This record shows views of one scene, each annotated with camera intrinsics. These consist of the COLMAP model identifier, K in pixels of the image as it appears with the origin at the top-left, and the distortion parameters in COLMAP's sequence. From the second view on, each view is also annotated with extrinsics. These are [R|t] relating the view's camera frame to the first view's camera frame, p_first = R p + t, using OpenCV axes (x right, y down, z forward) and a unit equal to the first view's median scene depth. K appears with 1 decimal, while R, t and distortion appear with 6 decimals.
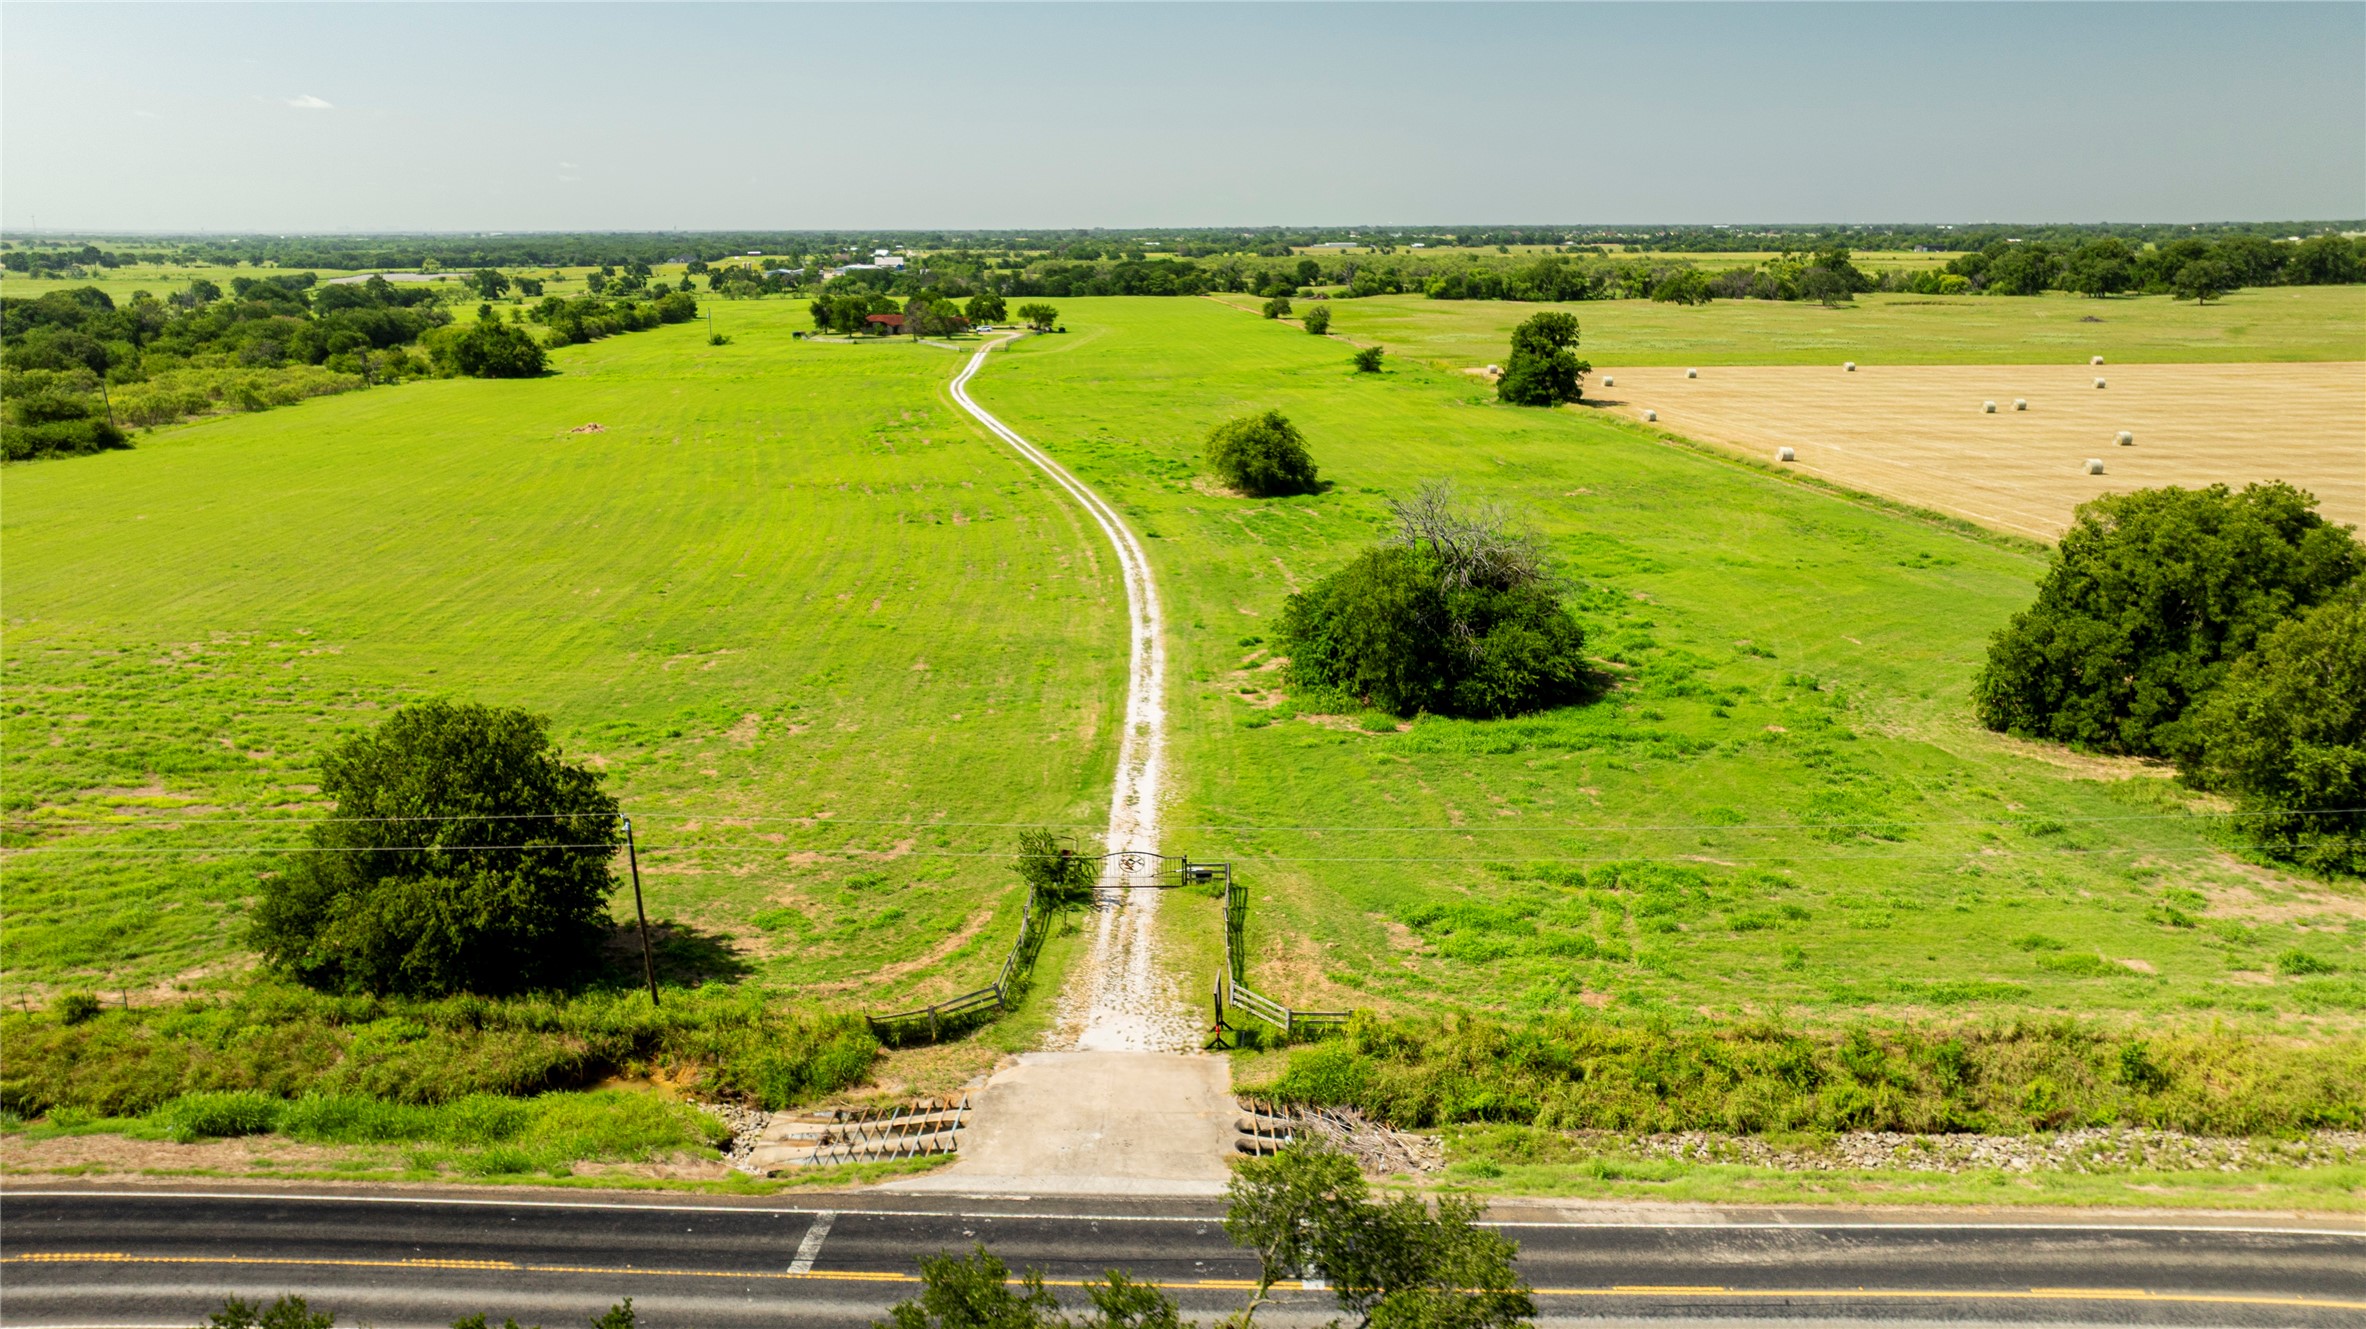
lens RADIAL K [[1667.7, 0, 1195.4], [0, 1667.7, 660.9], [0, 0, 1]] dist [-0.030841, 0.027806]
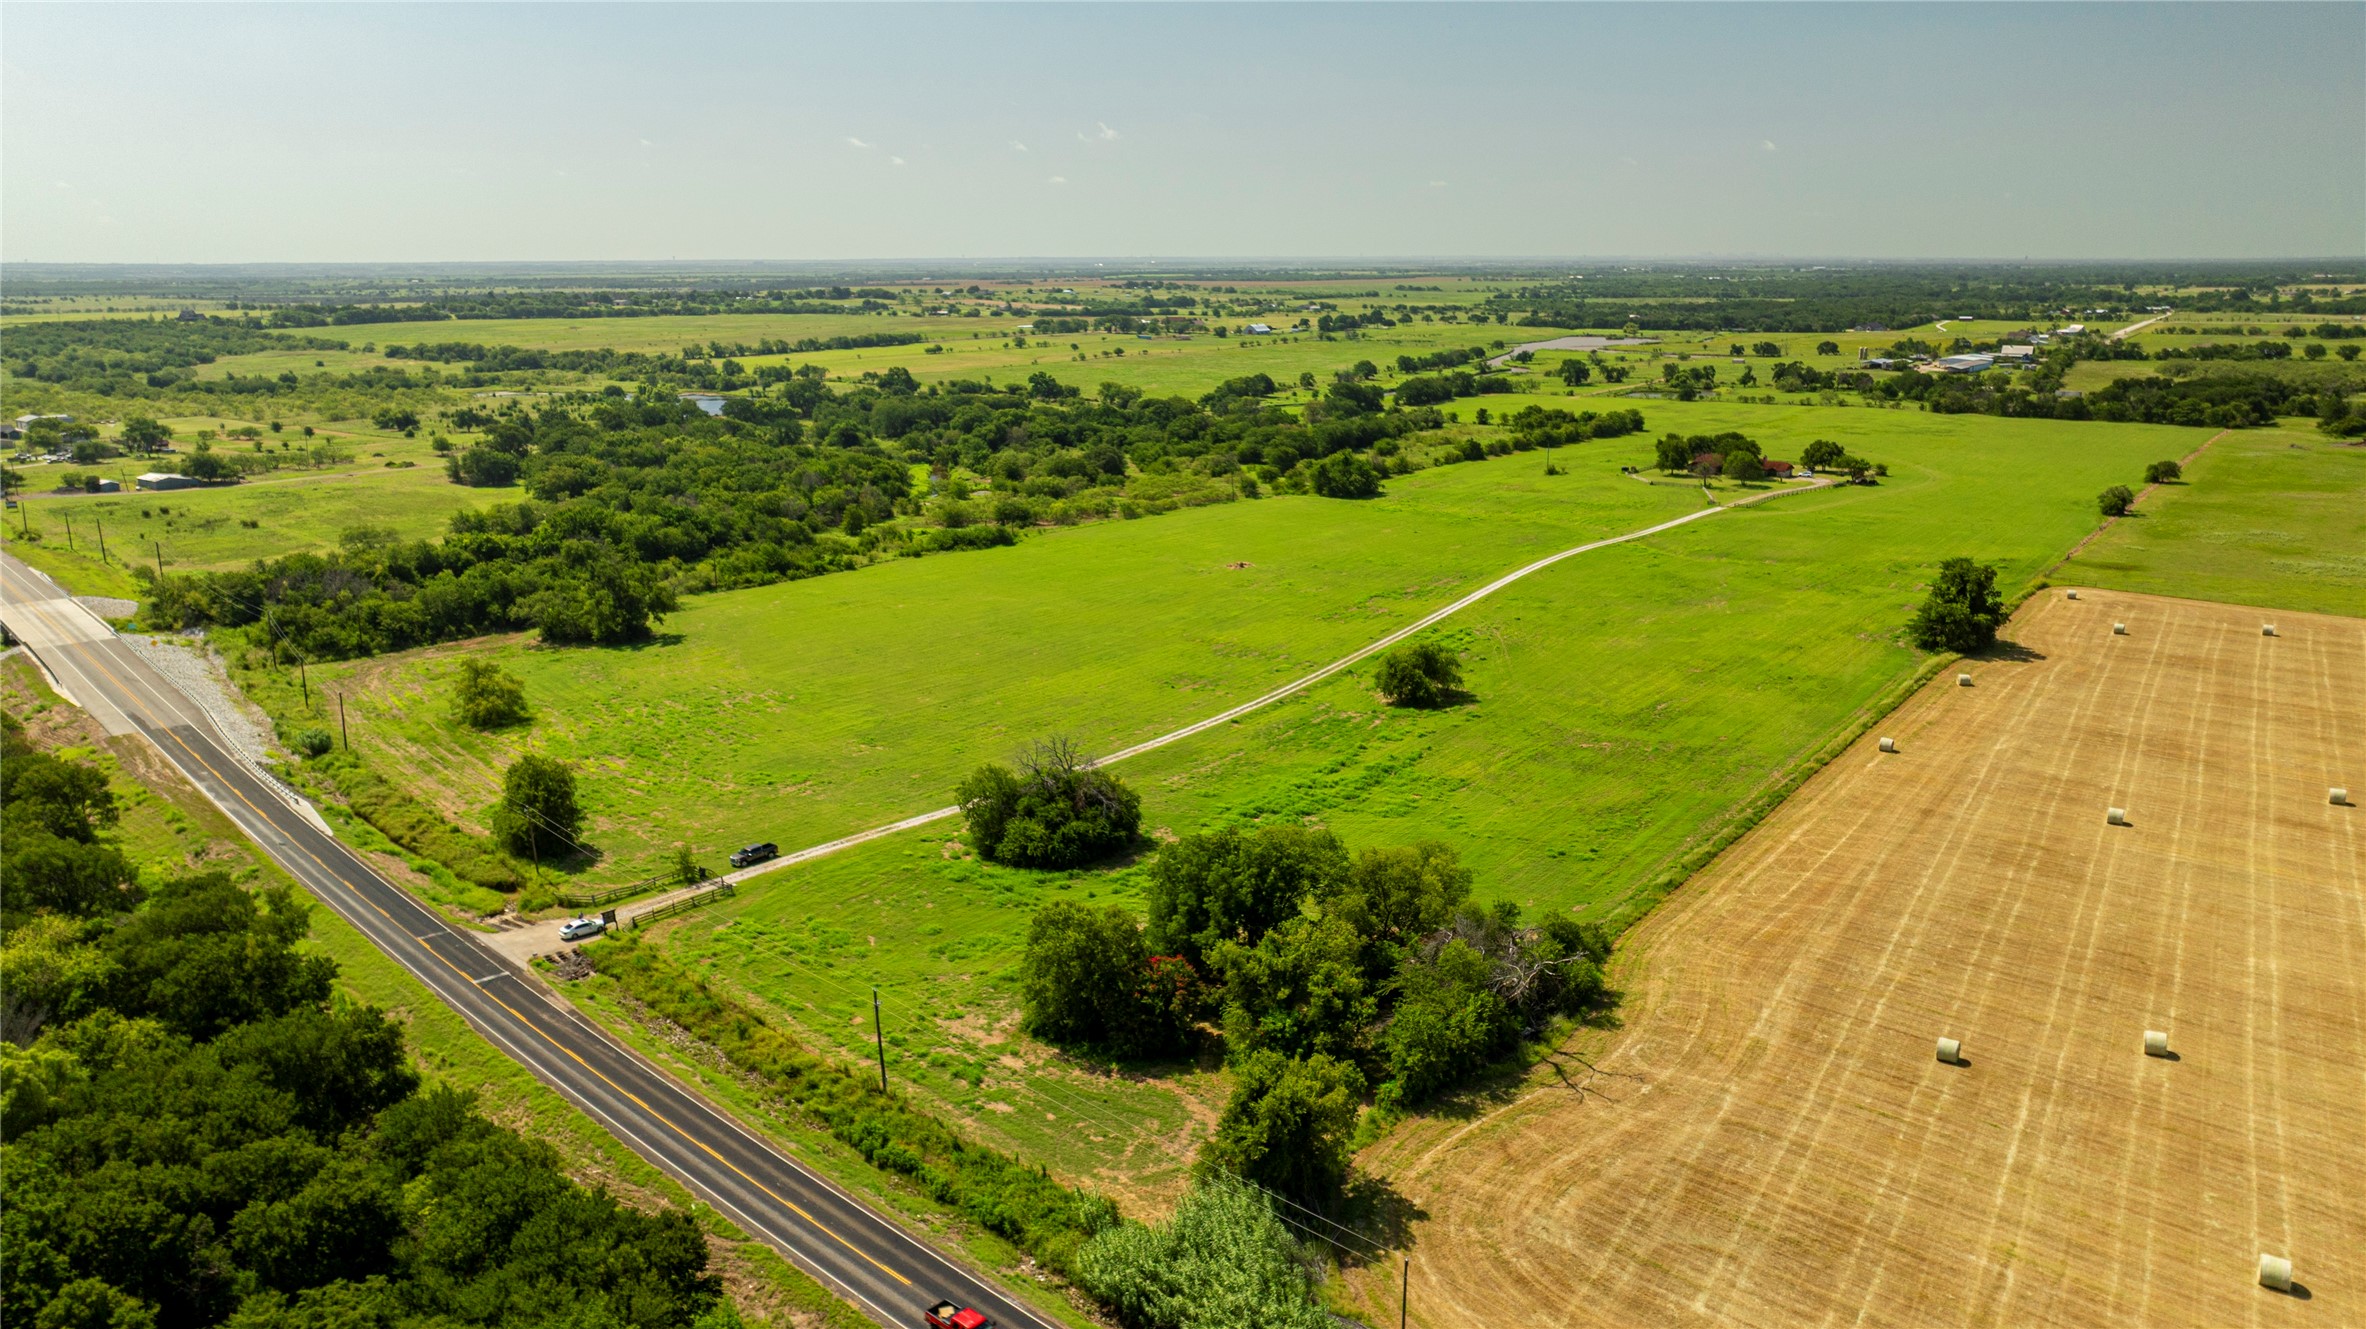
lens RADIAL K [[1667.7, 0, 1182.0], [0, 1667.7, 655.3], [0, 0, 1]] dist [-0.030841, 0.027806]
pose [[0.721794, 0.157708, -0.673900, 0.574242], [-0.169143, 0.984363, 0.049199, -0.120688], [0.671122, 0.078474, 0.737182, -0.101362]]
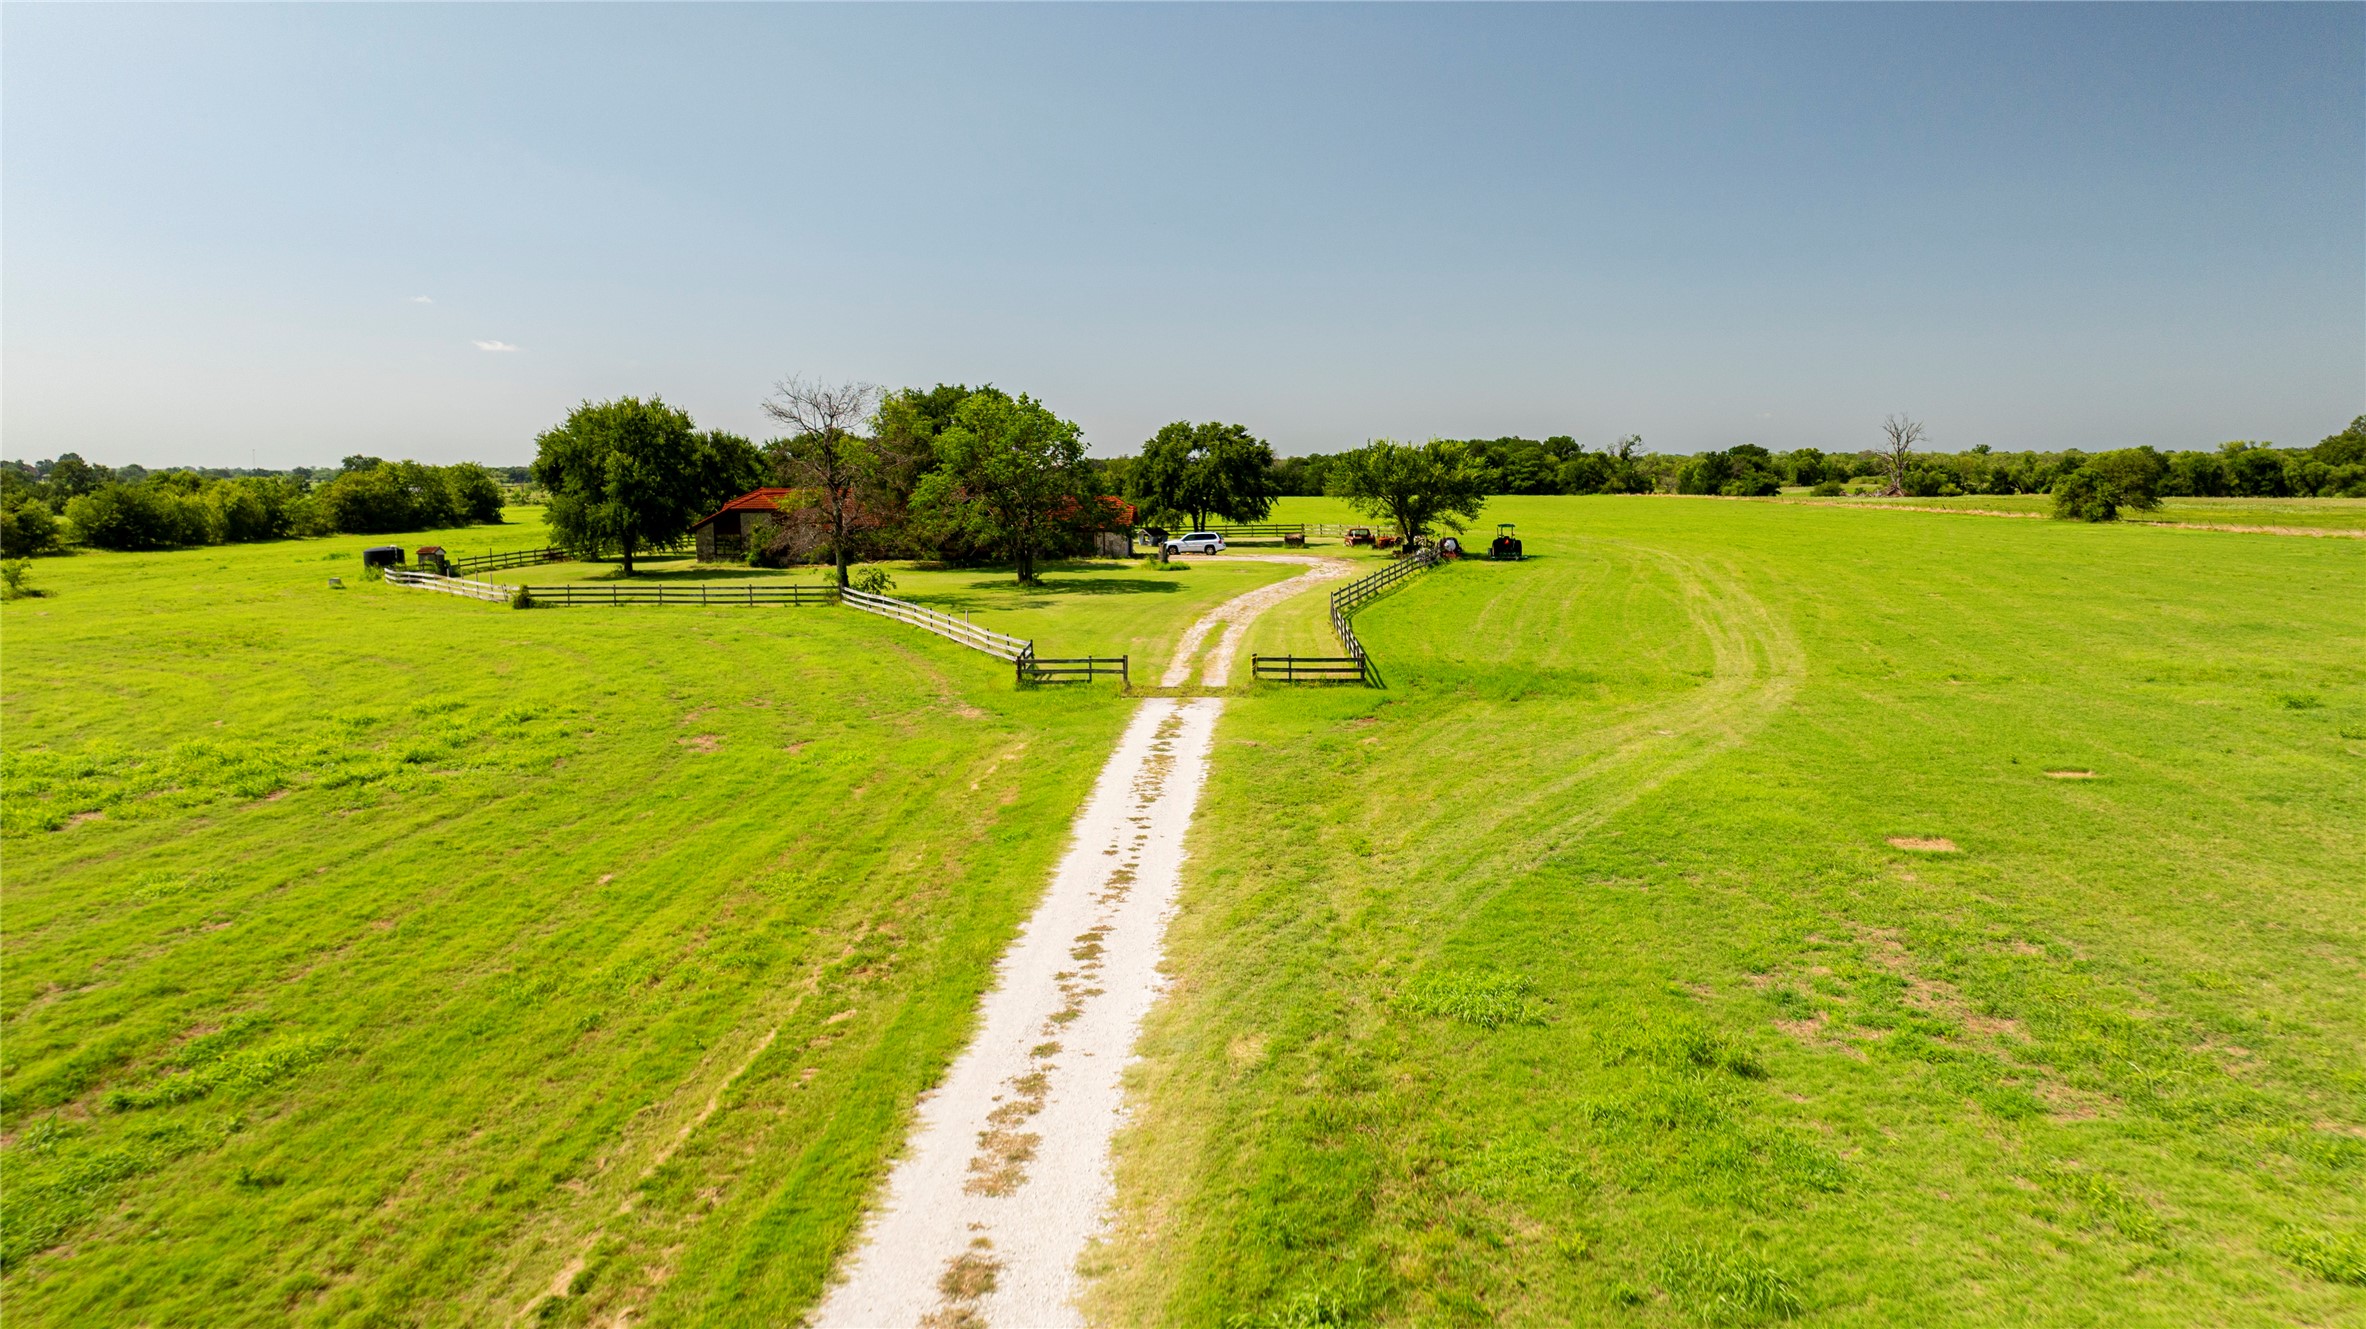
lens RADIAL K [[1667.7, 0, 1188.1], [0, 1667.7, 659.8], [0, 0, 1]] dist [-0.030841, 0.027806]
pose [[0.992836, 0.010758, -0.119004, -0.169588], [-0.027241, 0.990090, -0.137766, -0.256467], [0.116342, 0.140021, 0.983290, 1.314397]]
